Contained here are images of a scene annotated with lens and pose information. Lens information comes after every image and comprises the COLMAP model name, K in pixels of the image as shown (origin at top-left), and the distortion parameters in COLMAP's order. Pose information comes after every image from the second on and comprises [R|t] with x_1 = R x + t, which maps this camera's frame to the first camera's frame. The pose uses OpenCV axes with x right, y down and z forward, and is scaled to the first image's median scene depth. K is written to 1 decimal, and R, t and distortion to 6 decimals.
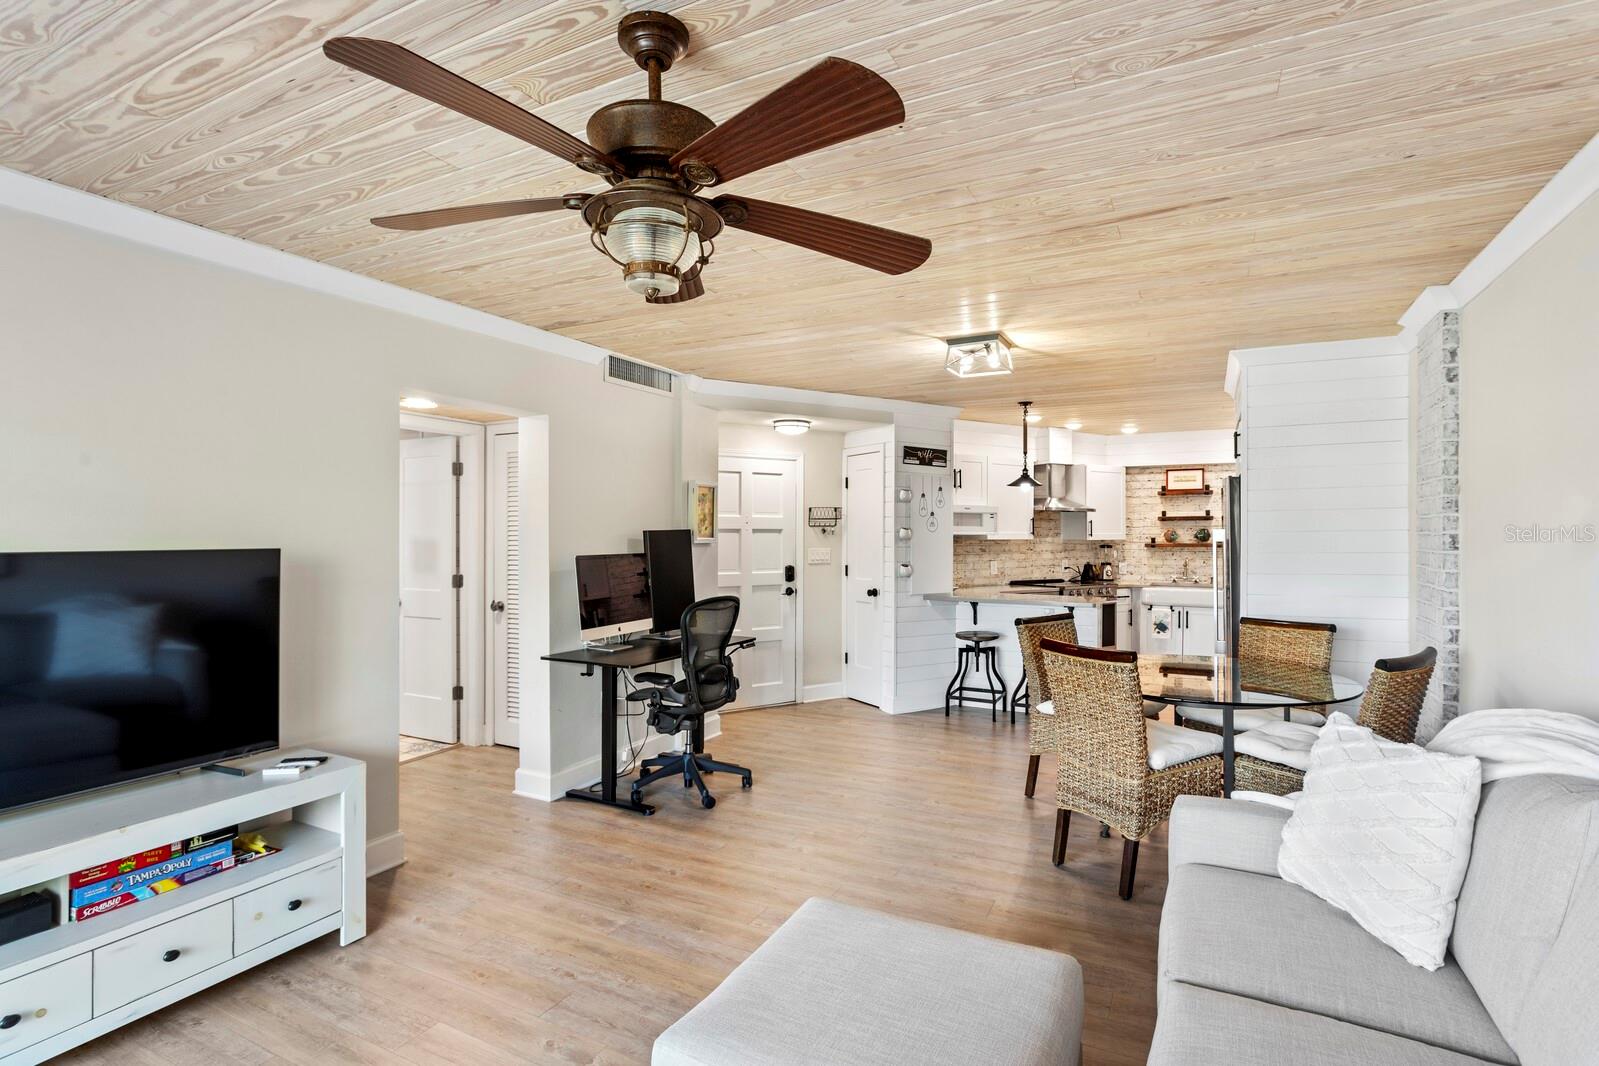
lens RADIAL K [[789.7, 0, 797.6], [0, 789.7, 533.5], [0, 0, 1]] dist [-0.003849, 0.000986]
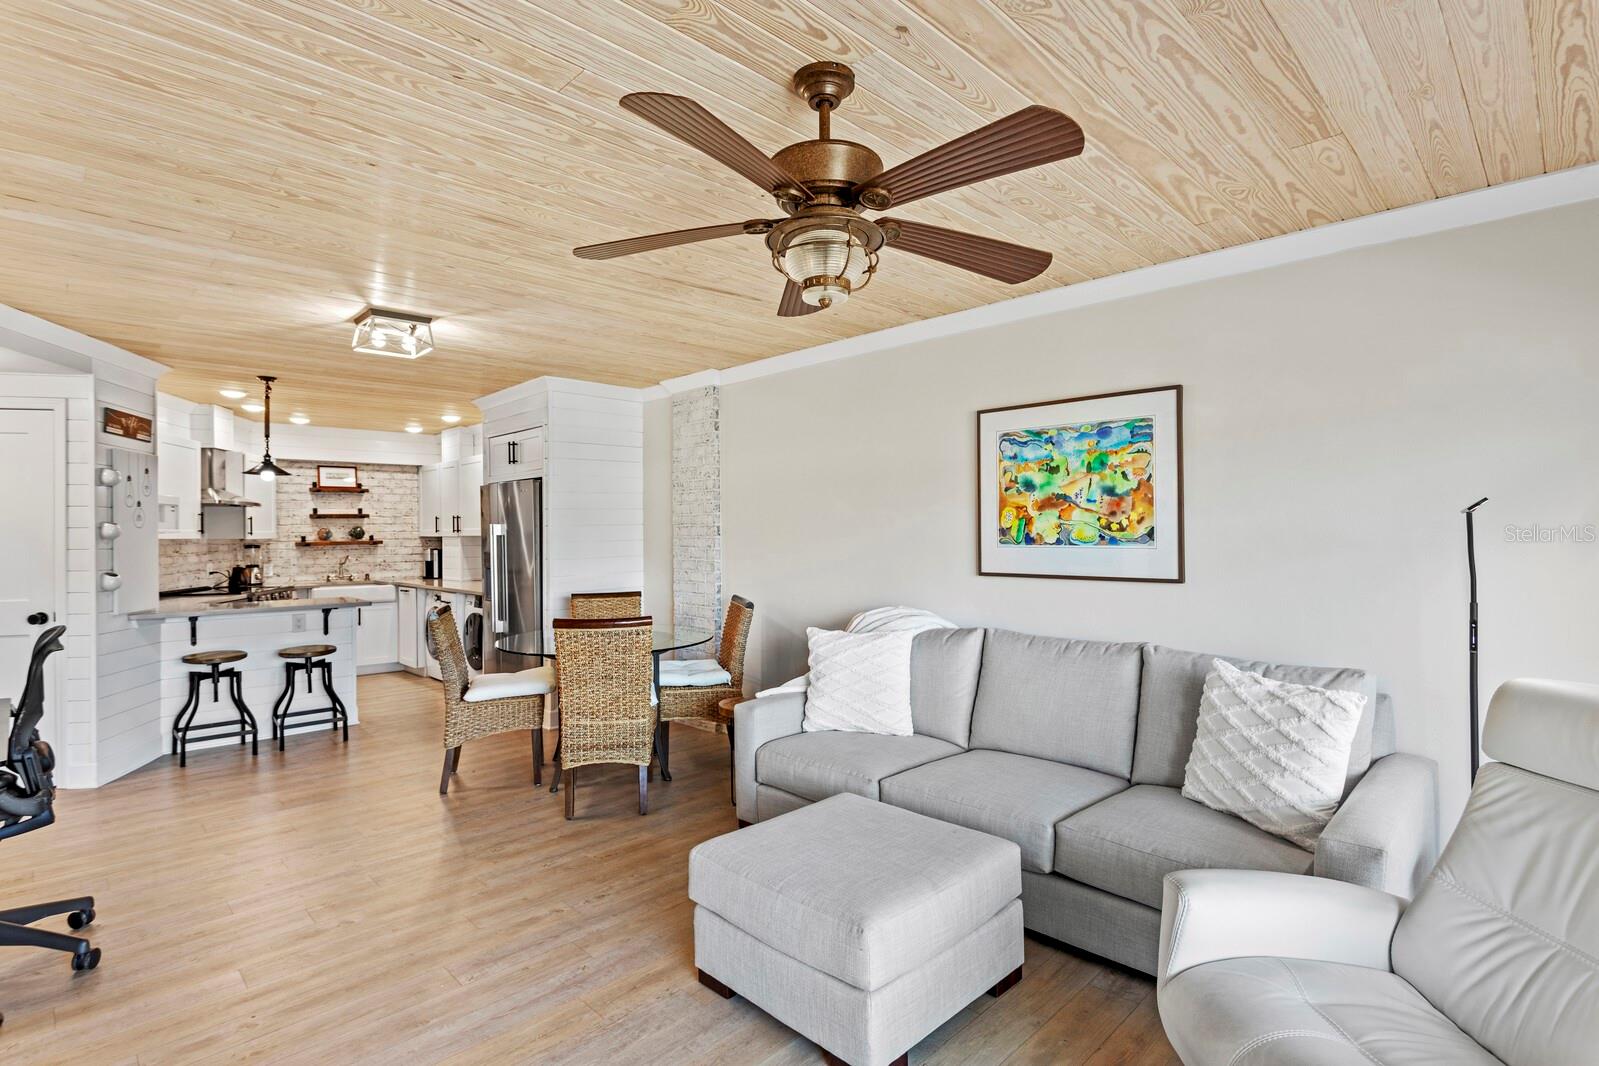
lens RADIAL K [[789.7, 0, 799.2], [0, 789.7, 528.4], [0, 0, 1]] dist [-0.003849, 0.000986]
pose [[0.312062, 0.000497, 0.950062, -0.346942], [0.010480, 0.999937, -0.003965, 0.008119], [-0.950004, 0.011194, 0.312037, 0.183006]]
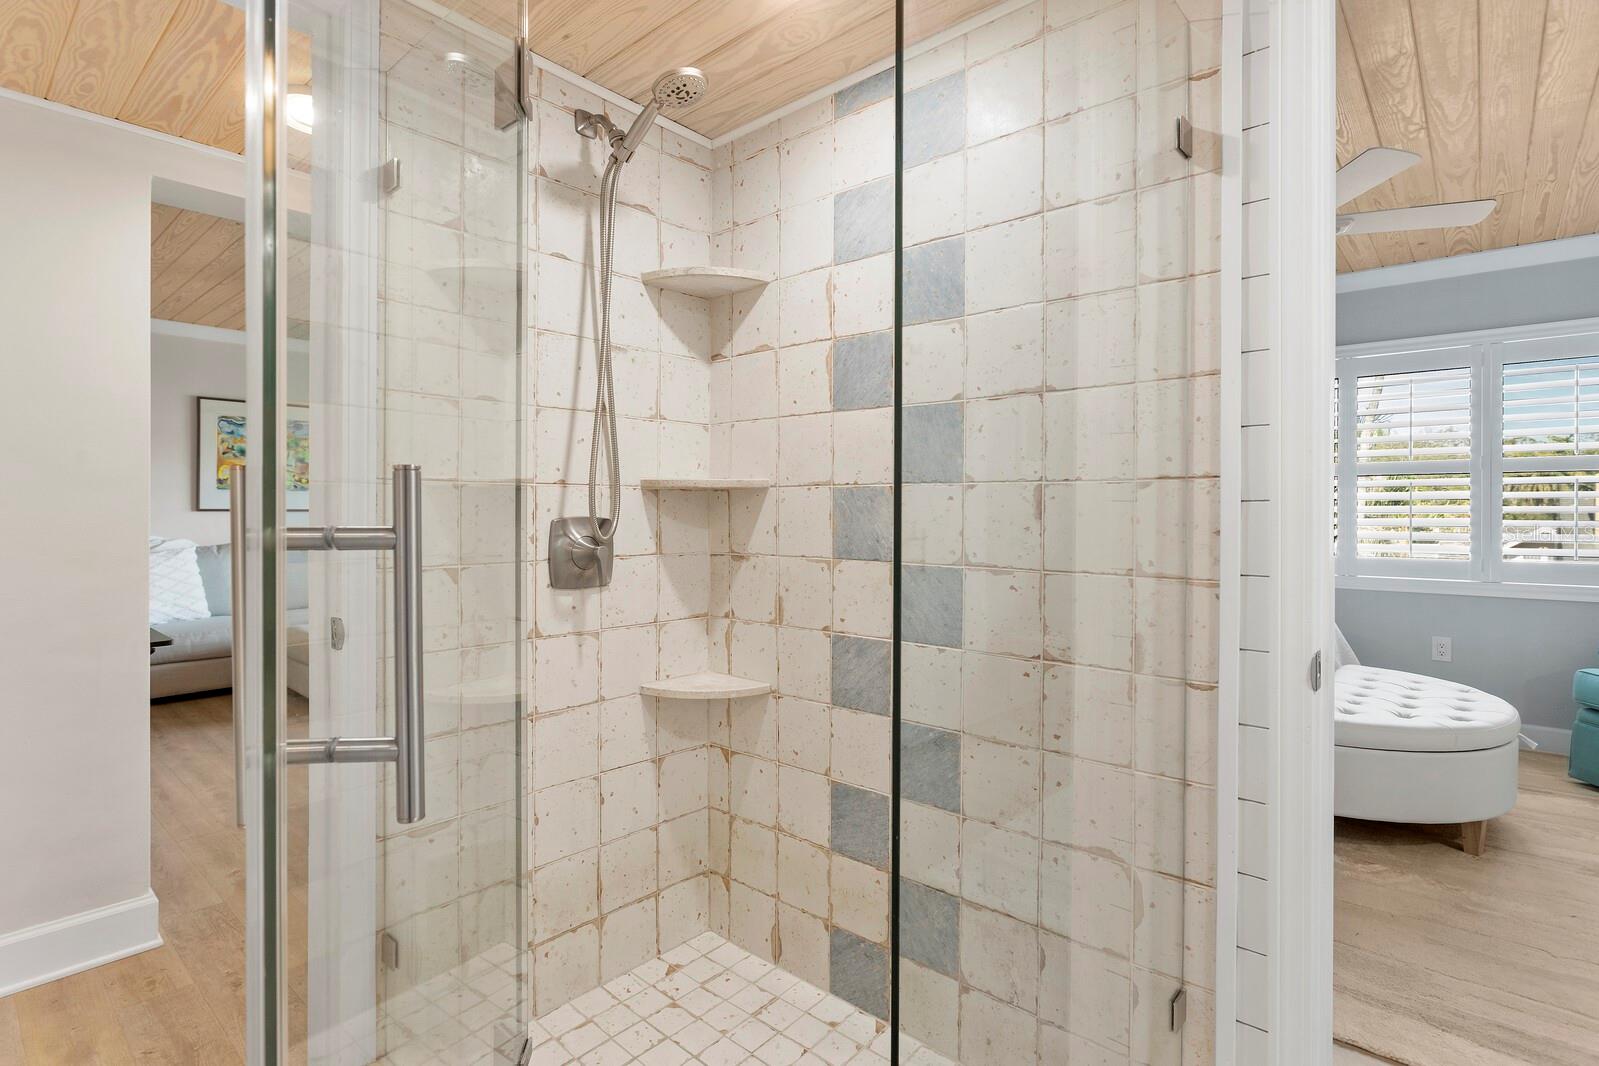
lens RADIAL K [[789.7, 0, 799.4], [0, 789.7, 522.8], [0, 0, 1]] dist [-0.003849, 0.000986]
pose [[-0.970203, -0.000697, 0.242293, -0.593493], [0.002833, 0.999895, 0.014218, 0.047538], [-0.242278, 0.014480, -0.970099, 0.959833]]
